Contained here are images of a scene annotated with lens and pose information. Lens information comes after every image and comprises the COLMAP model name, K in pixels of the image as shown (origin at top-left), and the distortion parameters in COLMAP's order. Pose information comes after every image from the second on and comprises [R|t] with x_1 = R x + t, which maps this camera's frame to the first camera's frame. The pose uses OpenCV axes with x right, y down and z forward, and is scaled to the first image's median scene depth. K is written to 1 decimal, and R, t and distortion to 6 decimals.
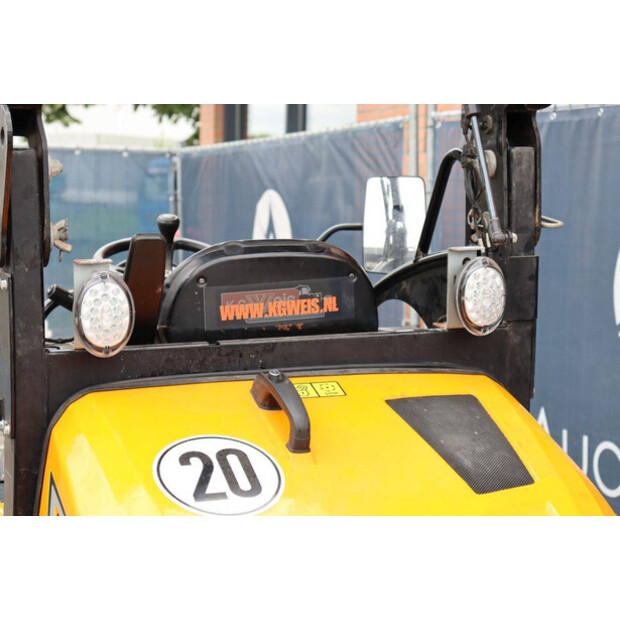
lens RADIAL K [[1464.2, 0, 310.0], [0, 1464.2, 310.0], [0, 0, 1]] dist [0.412372, 0.186884]
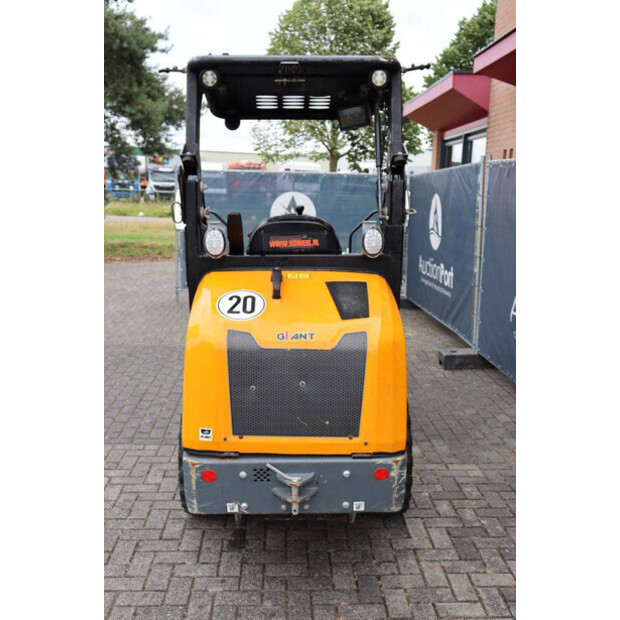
lens RADIAL K [[657.8, 0, 300.6], [0, 657.8, 310.0], [0, 0, 1]] dist [-0.085771, 0.191903]
pose [[0.940933, 0.072889, -0.330655, 0.371975], [-0.039972, 0.993638, 0.105286, -0.006670], [0.336226, -0.085850, 0.937860, -0.064637]]
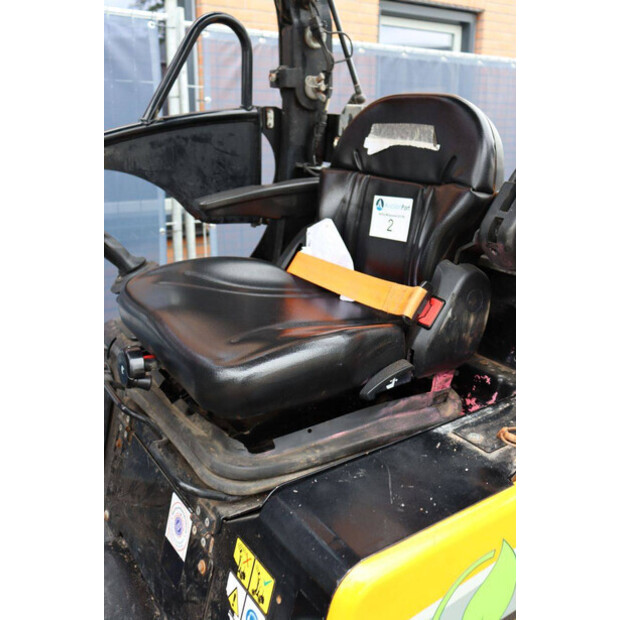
lens RADIAL K [[622.9, 0, 310.0], [0, 622.9, 310.0], [0, 0, 1]] dist [-0.105108, 0.151563]
pose [[-0.214928, -0.292139, 0.931912, -0.444876], [0.054634, 0.949122, 0.310134, -0.043567], [-0.975100, 0.117570, -0.188033, 1.174392]]
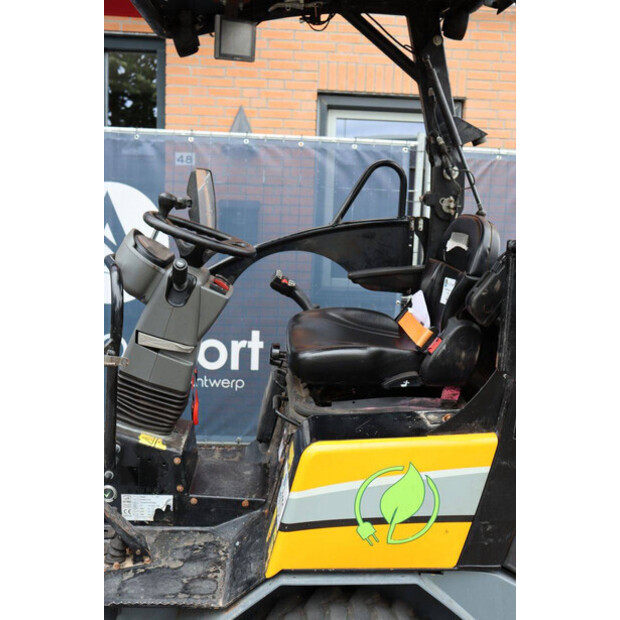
lens RADIAL K [[622.9, 0, 310.0], [0, 622.9, 310.0], [0, 0, 1]] dist [-0.105108, 0.151563]
pose [[0.301108, -0.156142, 0.940720, -0.717507], [0.039506, 0.987699, 0.151295, -0.055546], [-0.952771, -0.008392, 0.303573, 0.971322]]
